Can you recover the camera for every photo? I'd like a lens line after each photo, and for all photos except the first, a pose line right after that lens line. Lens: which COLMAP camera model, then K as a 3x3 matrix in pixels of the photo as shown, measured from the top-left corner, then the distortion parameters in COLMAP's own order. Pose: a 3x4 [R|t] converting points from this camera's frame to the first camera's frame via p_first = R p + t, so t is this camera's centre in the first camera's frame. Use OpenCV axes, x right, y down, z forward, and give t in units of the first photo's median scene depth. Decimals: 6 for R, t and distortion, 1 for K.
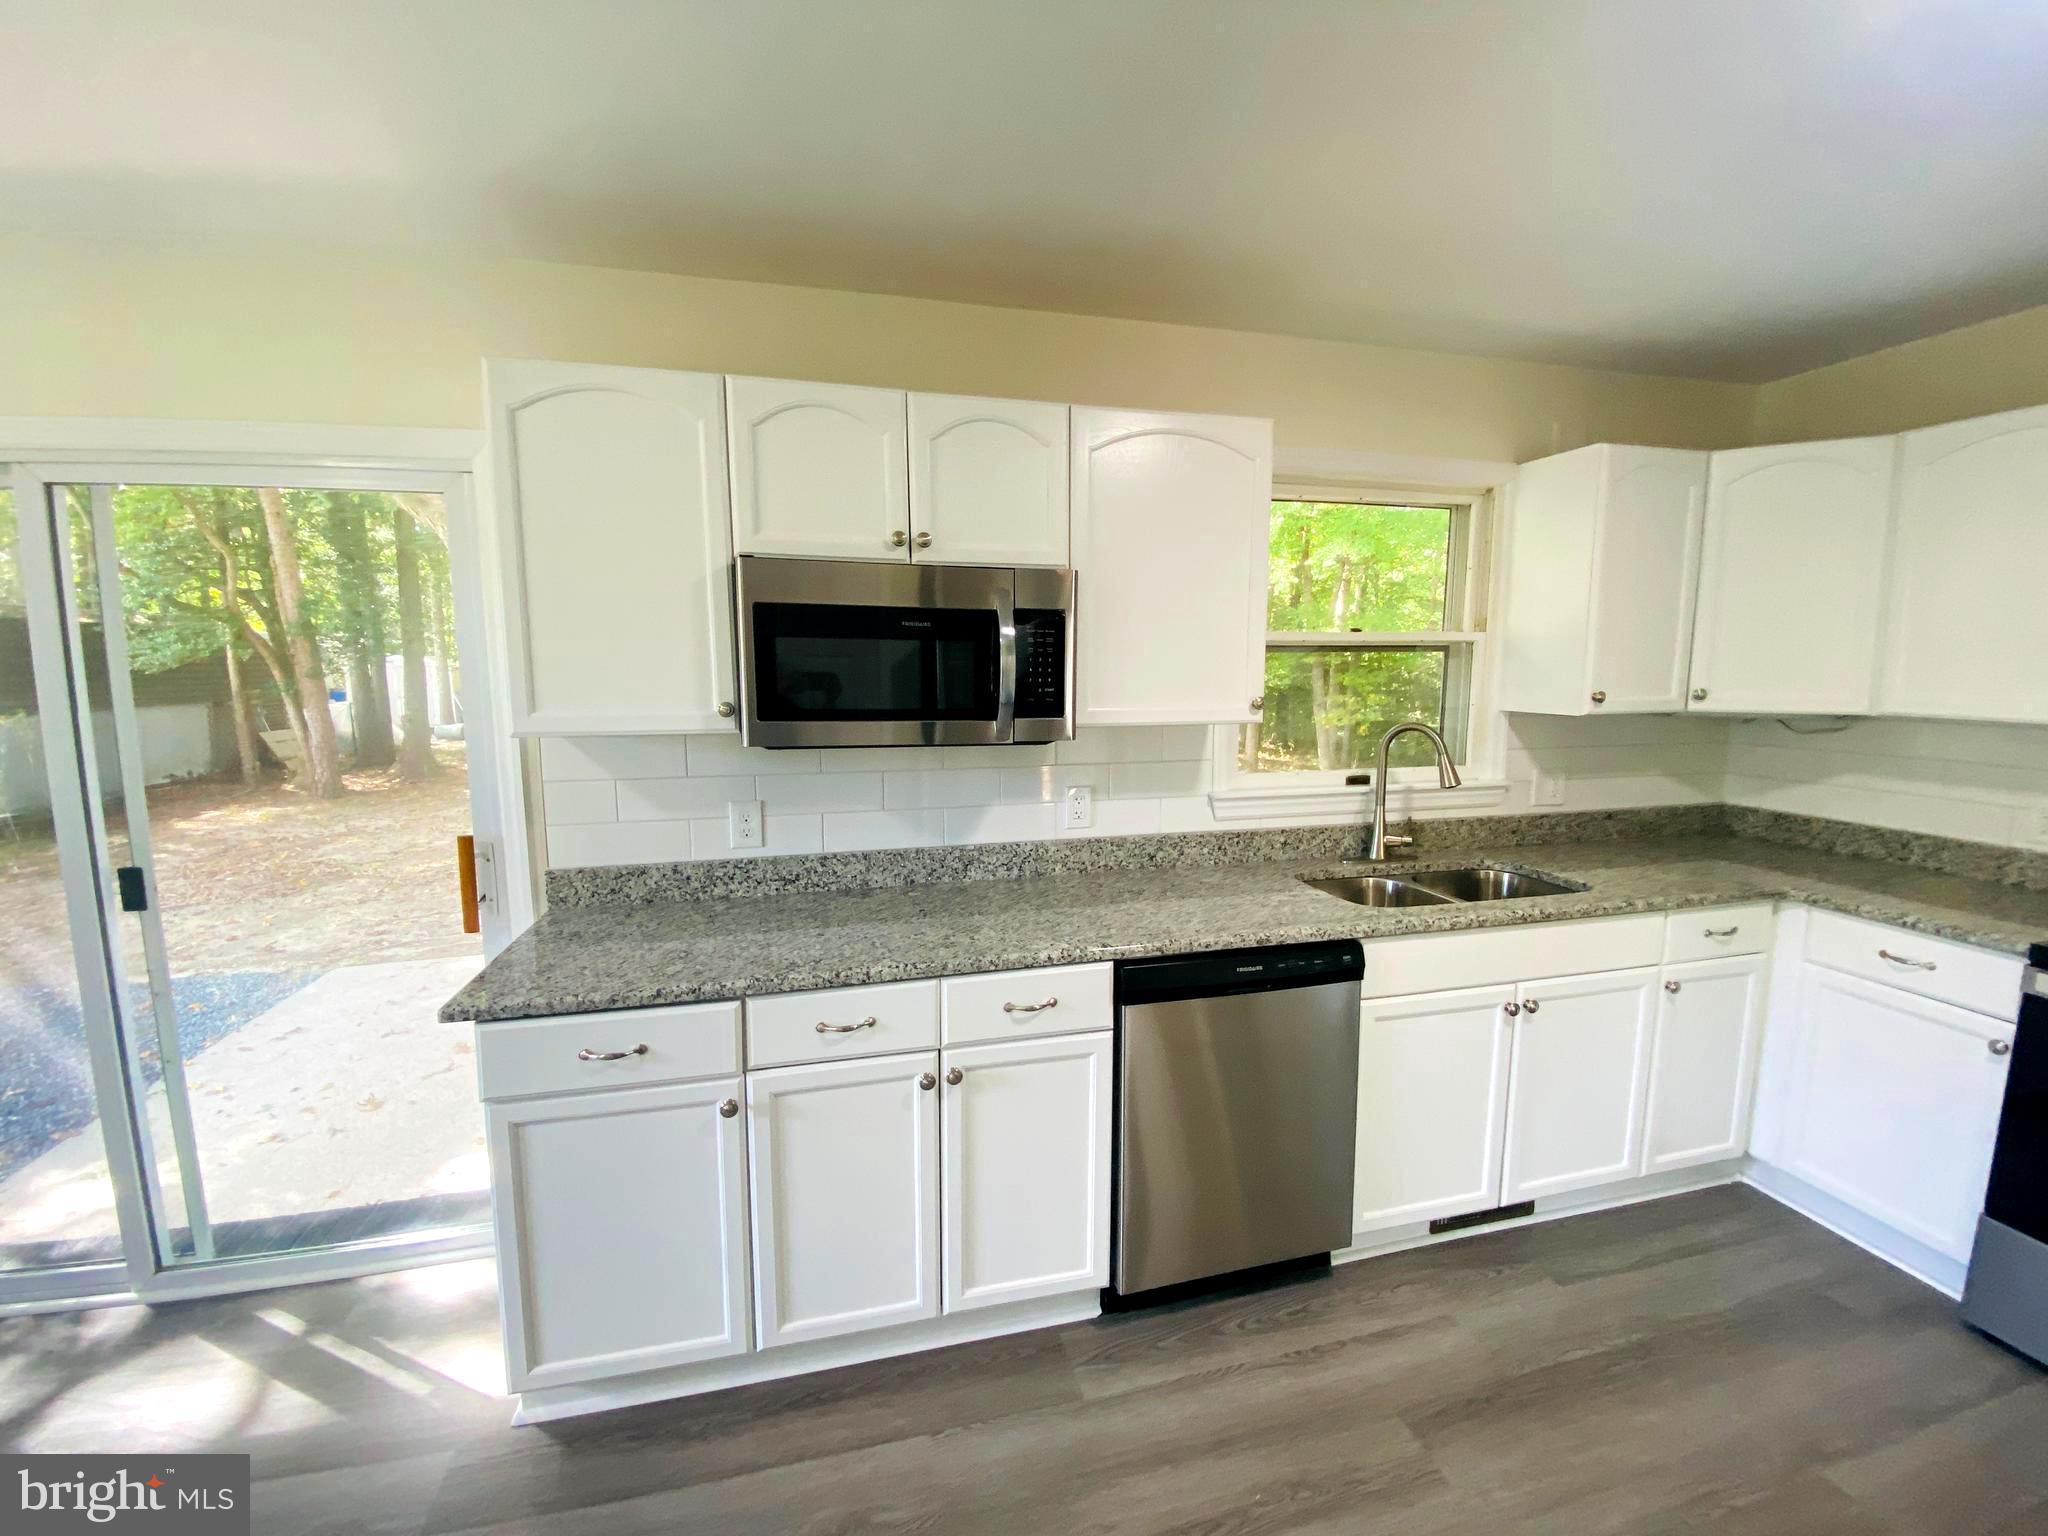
lens RADIAL K [[835.6, 0, 1023.4], [0, 835.6, 764.6], [0, 0, 1]] dist [0.038483, -0.031751]
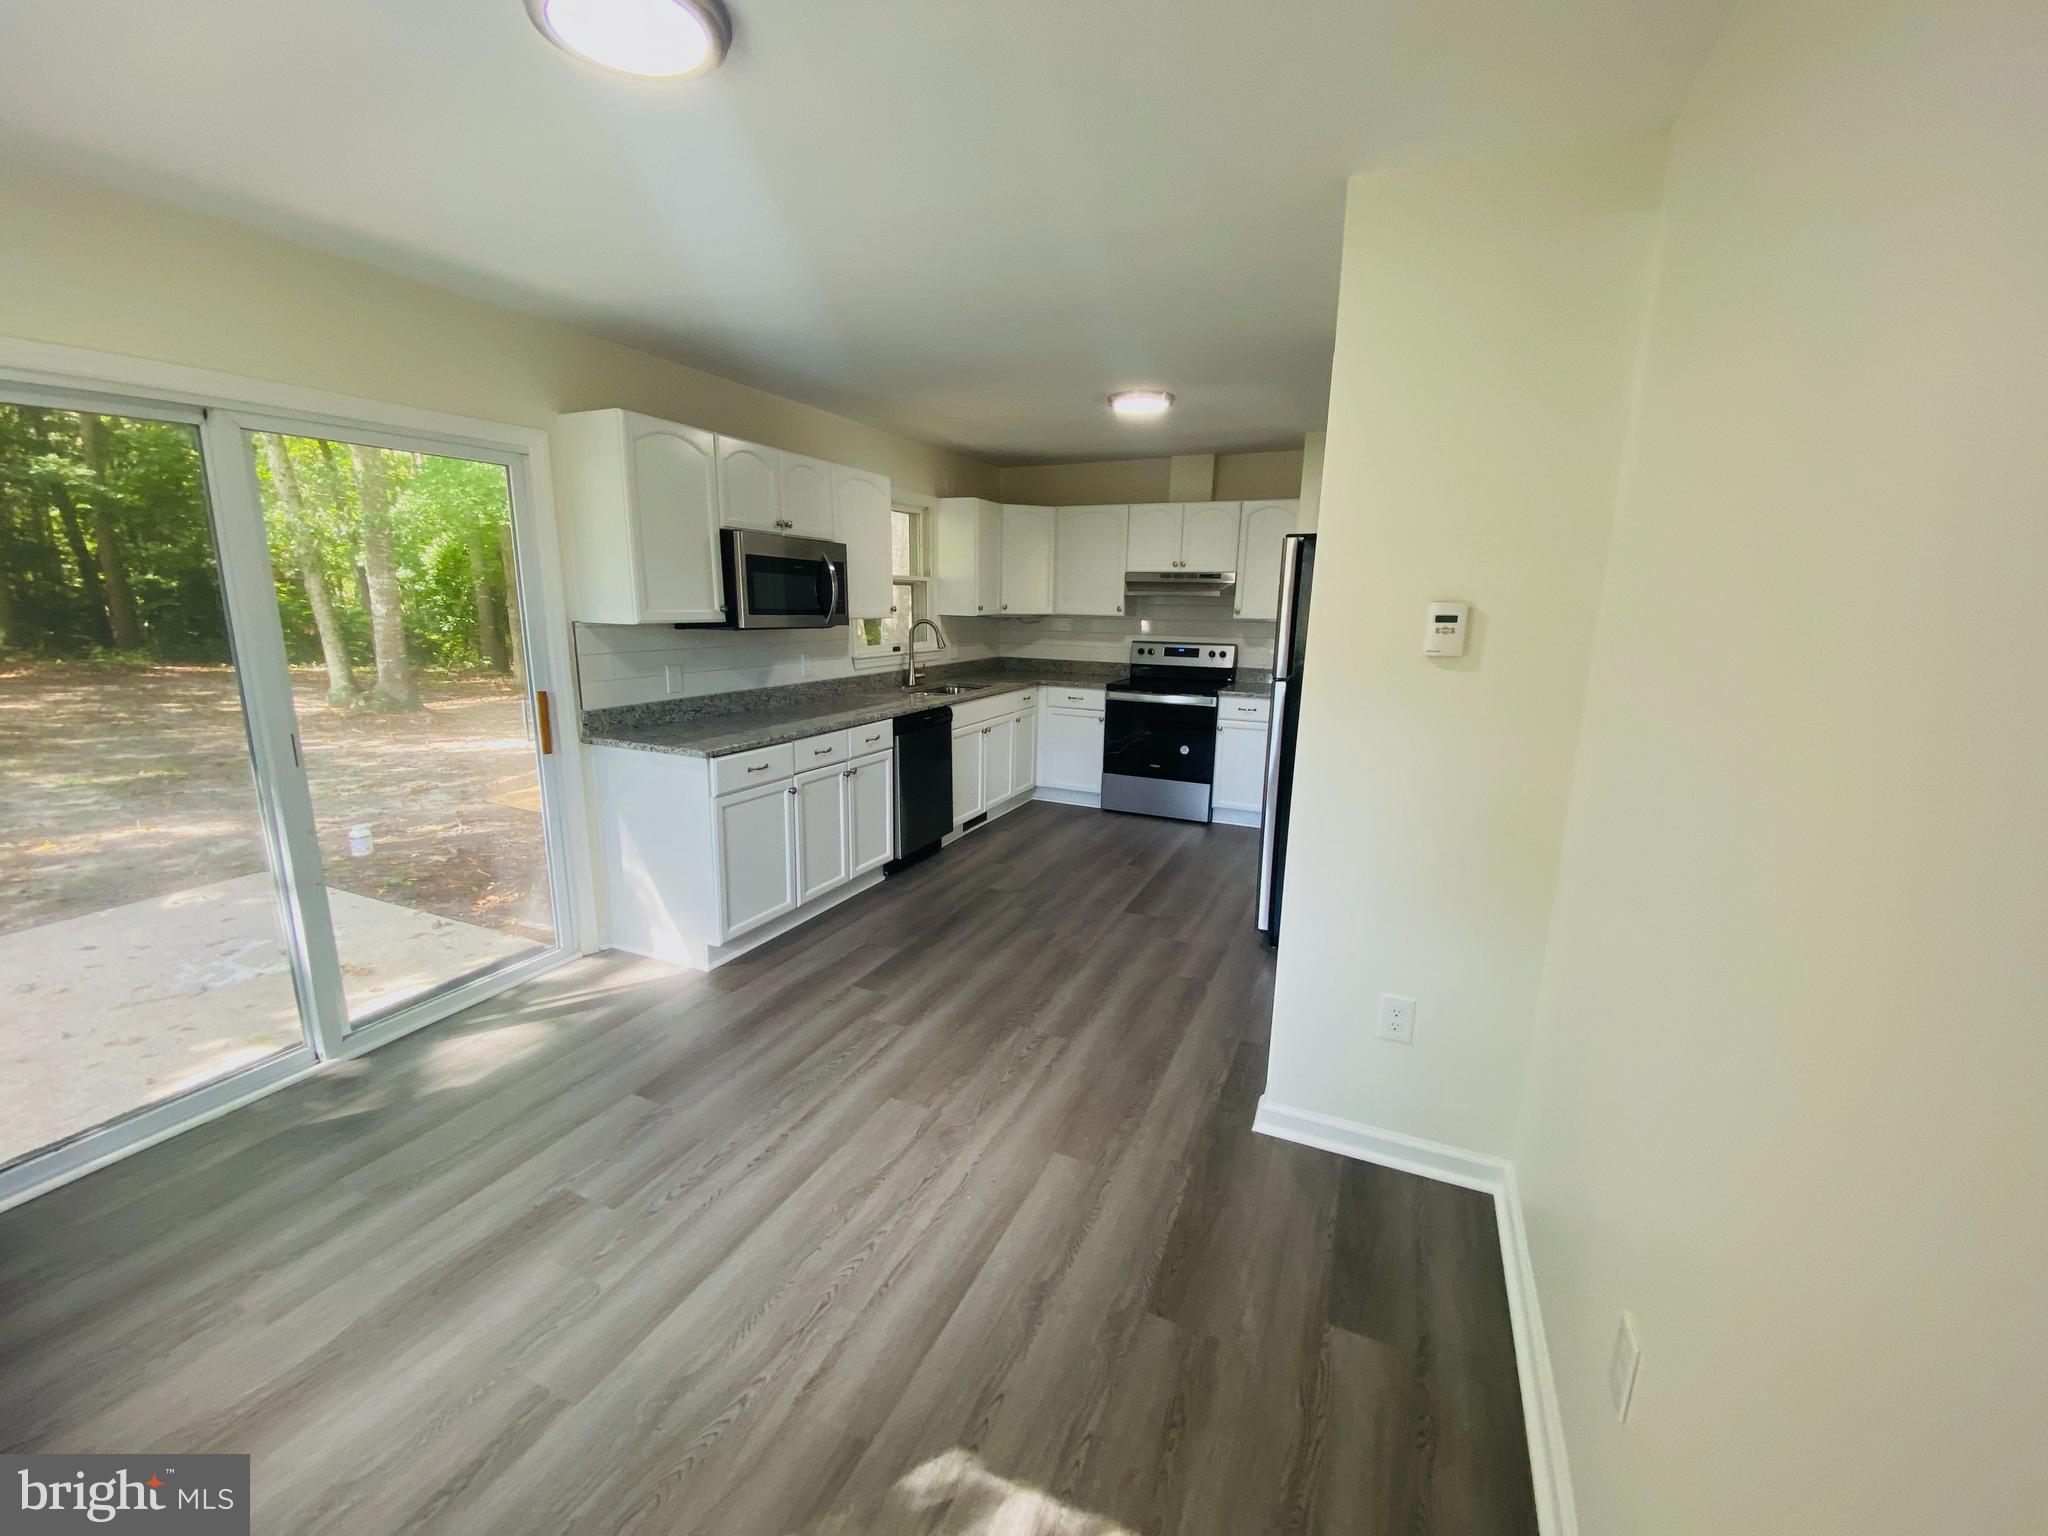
lens RADIAL K [[821.6, 0, 1024.0], [0, 821.6, 768.0], [0, 0, 1]] dist [0.053001, -0.036831]
pose [[0.620781, -0.147220, 0.770037, -1.249606], [0.074323, 0.988838, 0.129135, 0.087202], [-0.780453, -0.022933, 0.624793, -0.632980]]
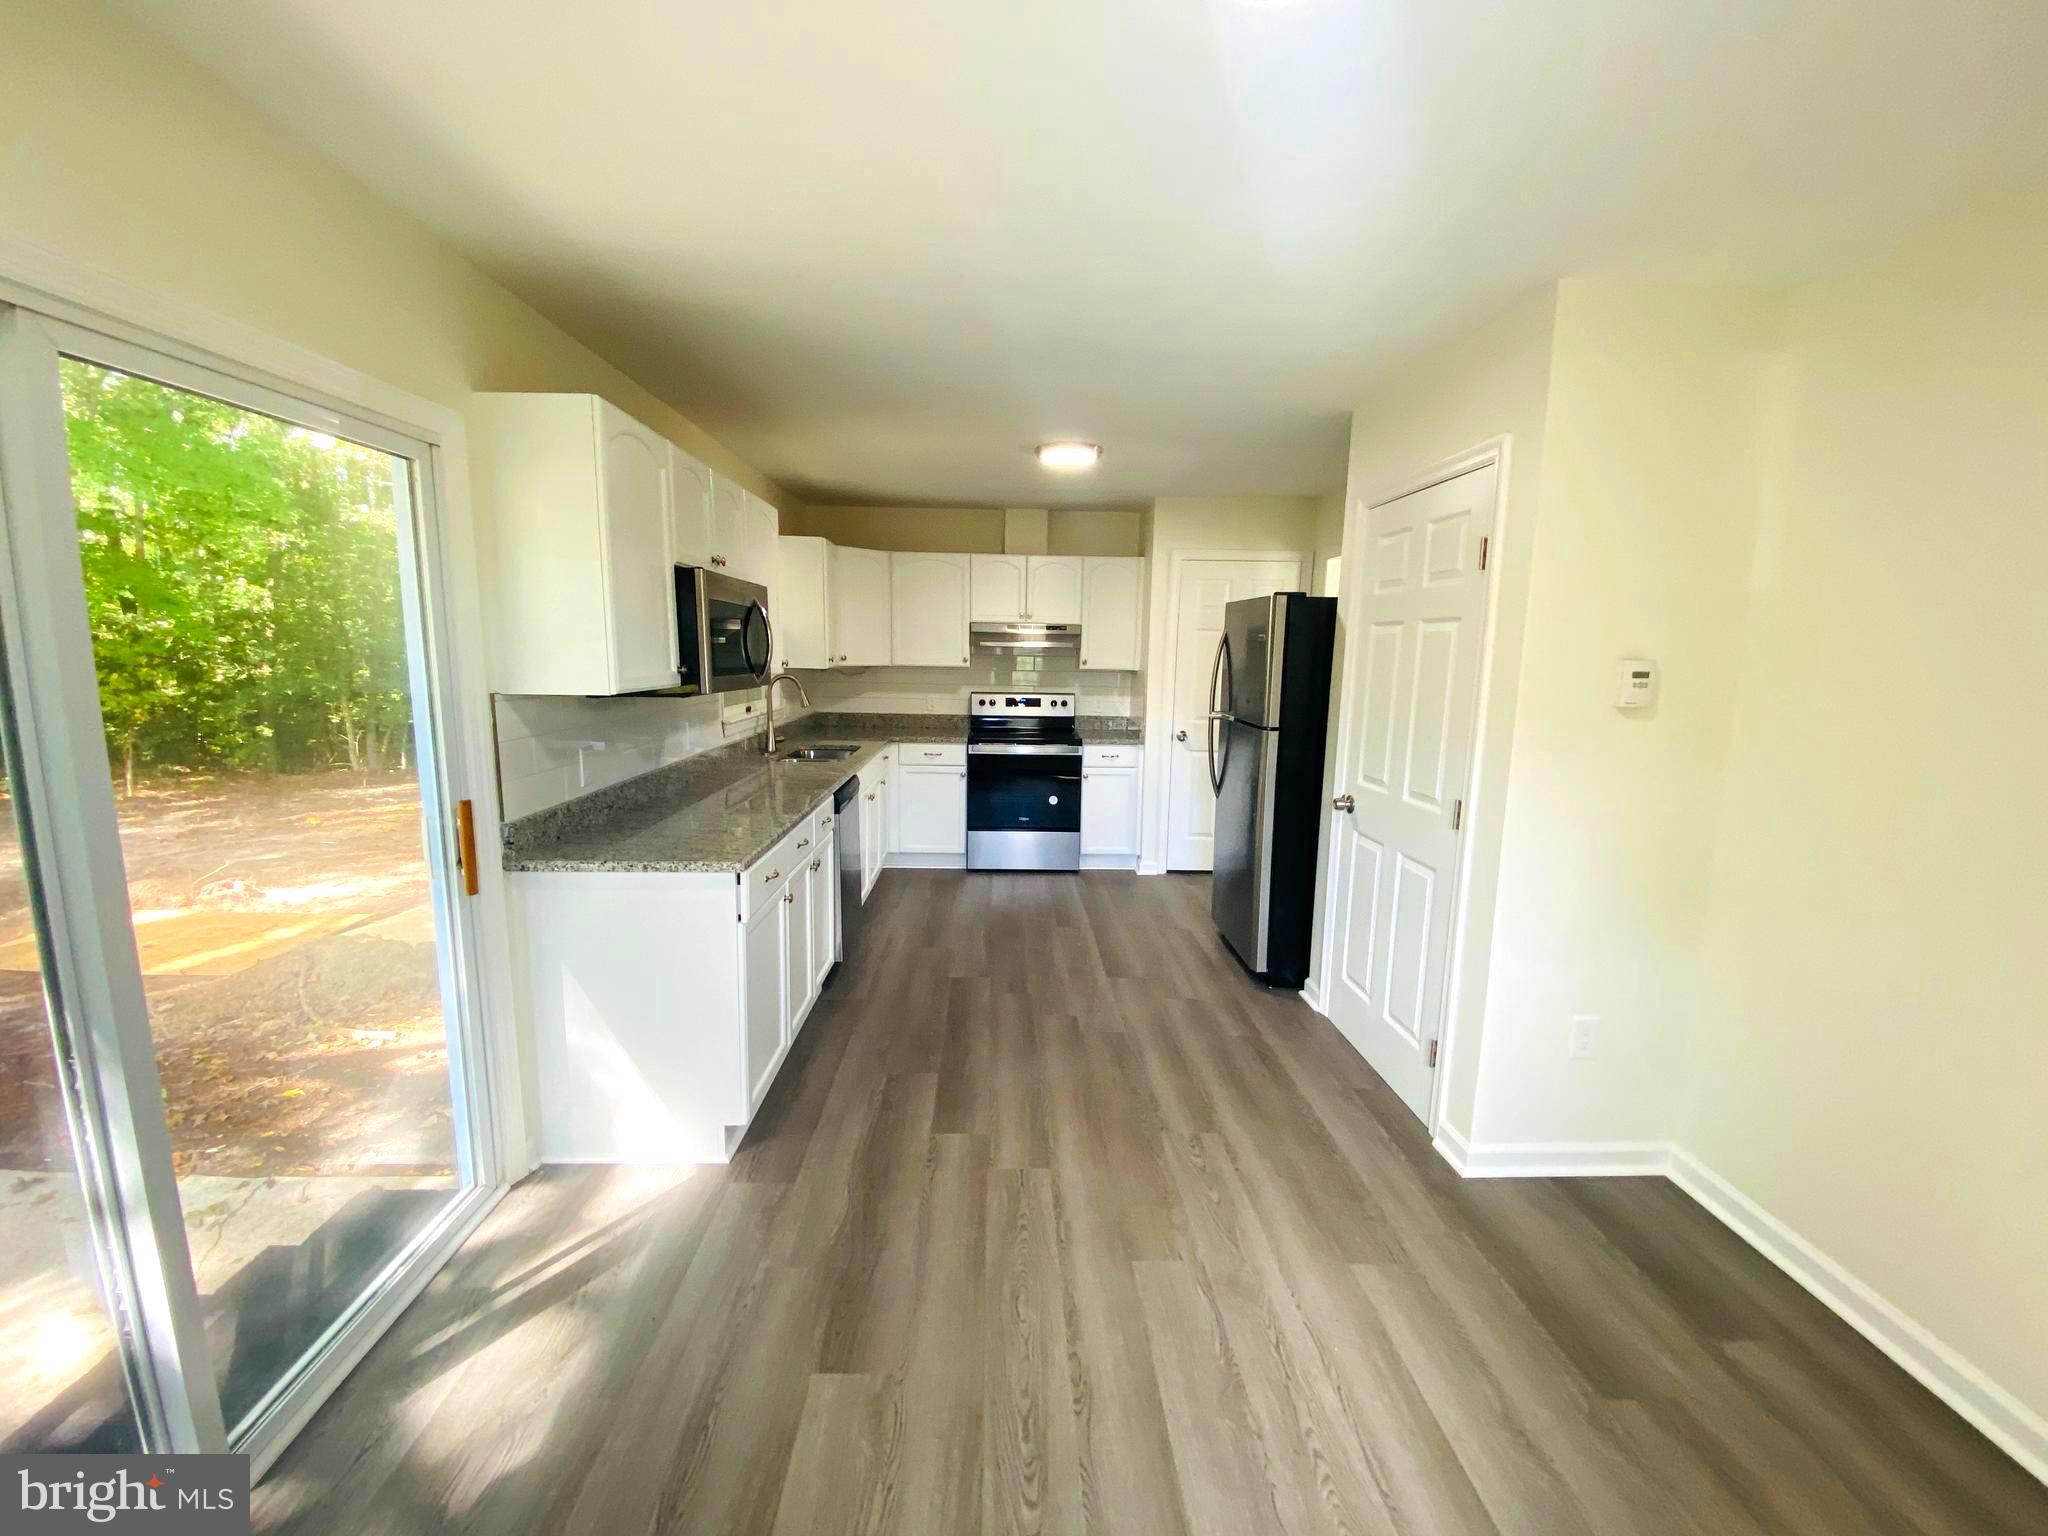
lens RADIAL K [[821.6, 0, 1024.0], [0, 821.6, 768.0], [0, 0, 1]] dist [0.053001, -0.036831]
pose [[0.214537, -0.135968, 0.967206, -1.419661], [0.099716, 0.988138, 0.116793, -0.005763], [-0.971612, 0.071389, 0.225550, 0.098102]]
